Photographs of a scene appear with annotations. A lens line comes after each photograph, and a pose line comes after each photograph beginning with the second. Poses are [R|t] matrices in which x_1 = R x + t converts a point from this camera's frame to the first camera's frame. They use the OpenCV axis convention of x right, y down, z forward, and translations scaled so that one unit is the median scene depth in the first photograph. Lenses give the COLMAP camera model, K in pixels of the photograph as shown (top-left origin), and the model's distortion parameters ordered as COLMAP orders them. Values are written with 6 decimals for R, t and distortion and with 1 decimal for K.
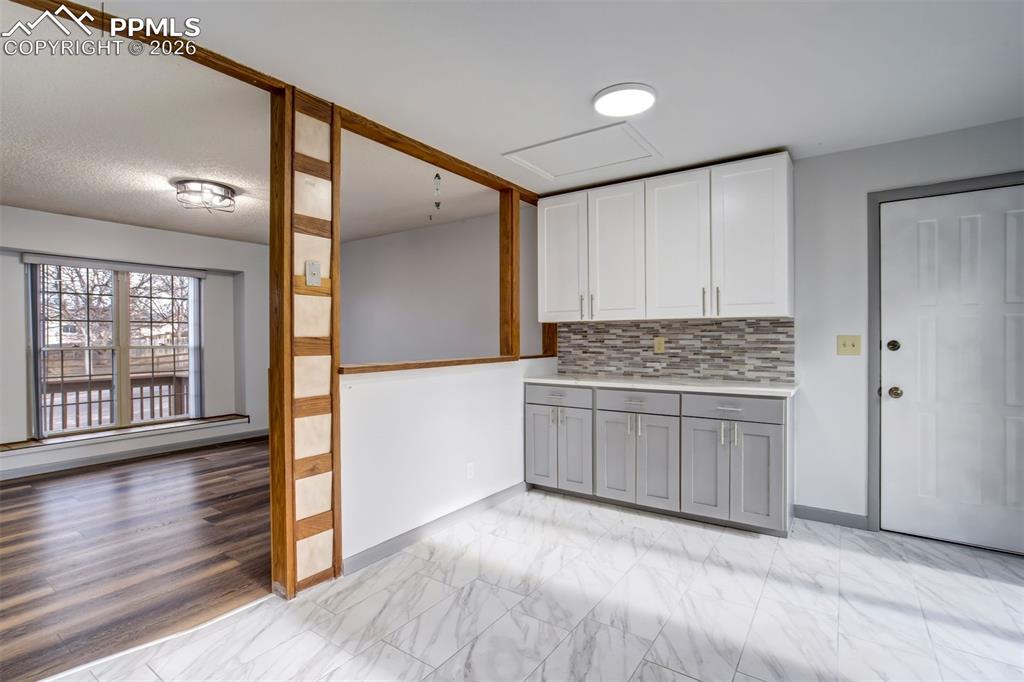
lens RADIAL K [[474.9, 0, 509.4], [0, 474.9, 341.3], [0, 0, 1]] dist [-0.014451, 0.000176]
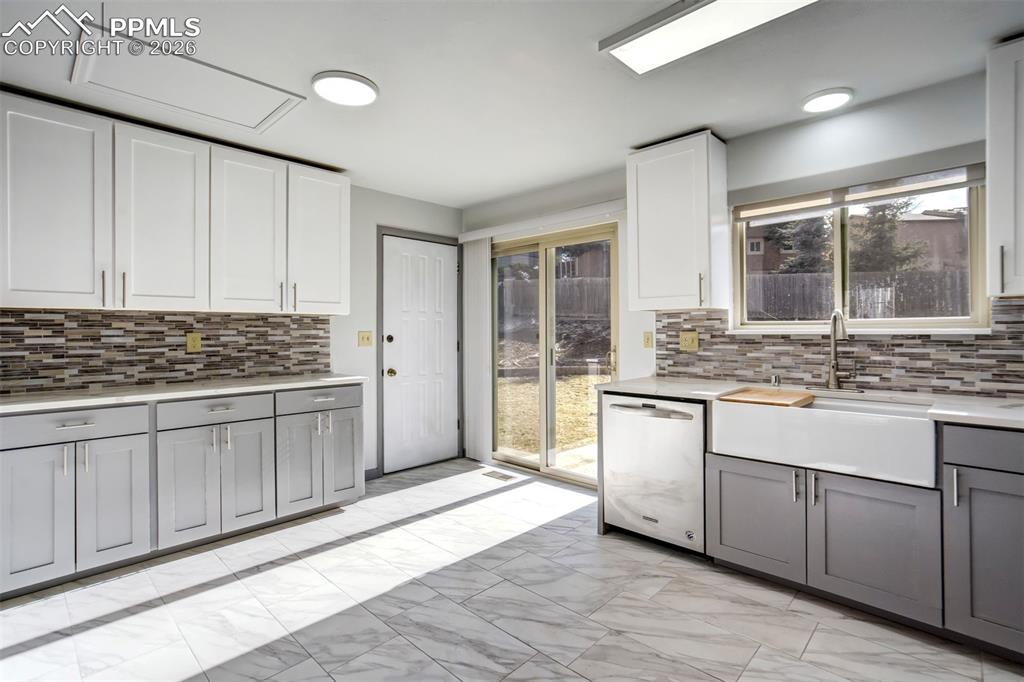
lens RADIAL K [[488.0, 0, 511.1], [0, 488.0, 336.4], [0, 0, 1]] dist [-0.048274, 0.026912]
pose [[0.164146, -0.005804, 0.986419, -0.457121], [0.010486, 0.999936, 0.004139, -0.000423], [-0.986380, 0.009664, 0.164196, 0.344014]]
